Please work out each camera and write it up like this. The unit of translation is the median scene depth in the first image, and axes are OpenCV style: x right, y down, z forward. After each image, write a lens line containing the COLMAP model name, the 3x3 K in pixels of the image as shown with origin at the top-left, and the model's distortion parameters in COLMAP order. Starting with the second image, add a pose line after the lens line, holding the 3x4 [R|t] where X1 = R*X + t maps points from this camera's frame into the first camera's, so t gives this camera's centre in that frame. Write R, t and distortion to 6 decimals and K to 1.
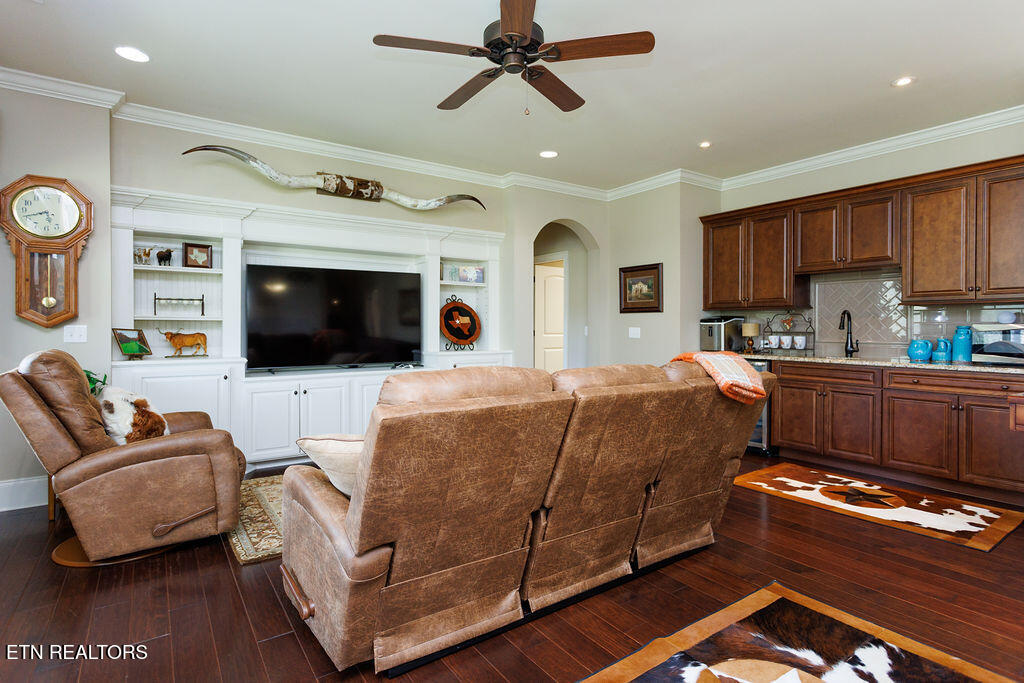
lens RADIAL K [[525.7, 0, 512.1], [0, 525.7, 333.7], [0, 0, 1]] dist [-0.002471, -0.000917]
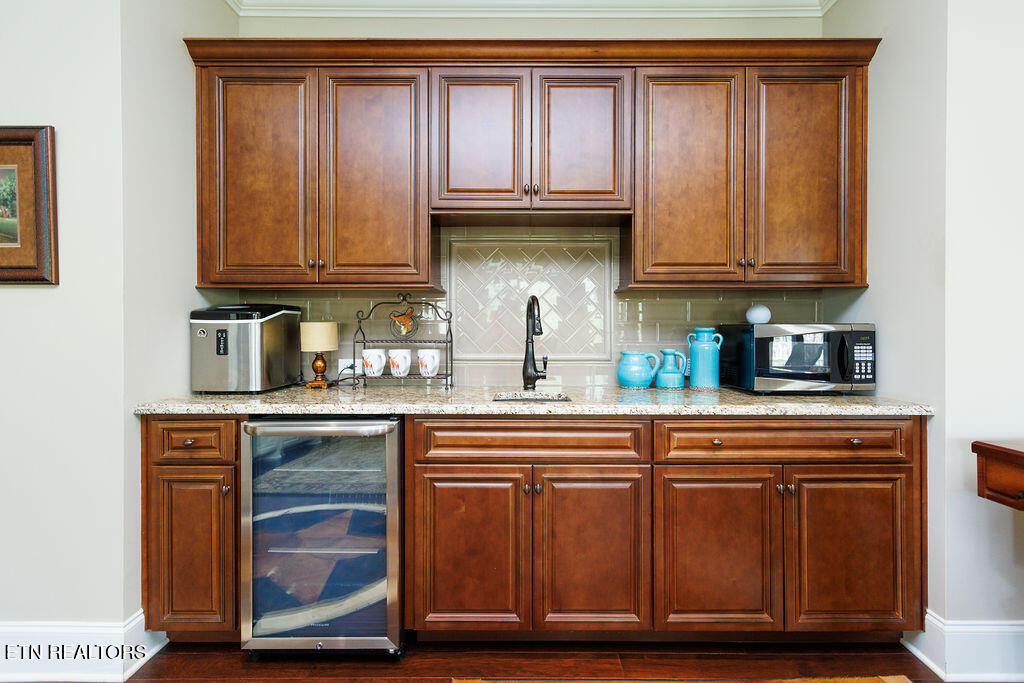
lens RADIAL K [[486.4, 0, 511.3], [0, 486.4, 333.9], [0, 0, 1]] dist [-0.000014, 0.000732]
pose [[0.573066, -0.009098, 0.819459, 0.222866], [0.013155, 0.999912, 0.001902, -0.009088], [-0.819403, 0.009690, 0.573135, 0.669332]]
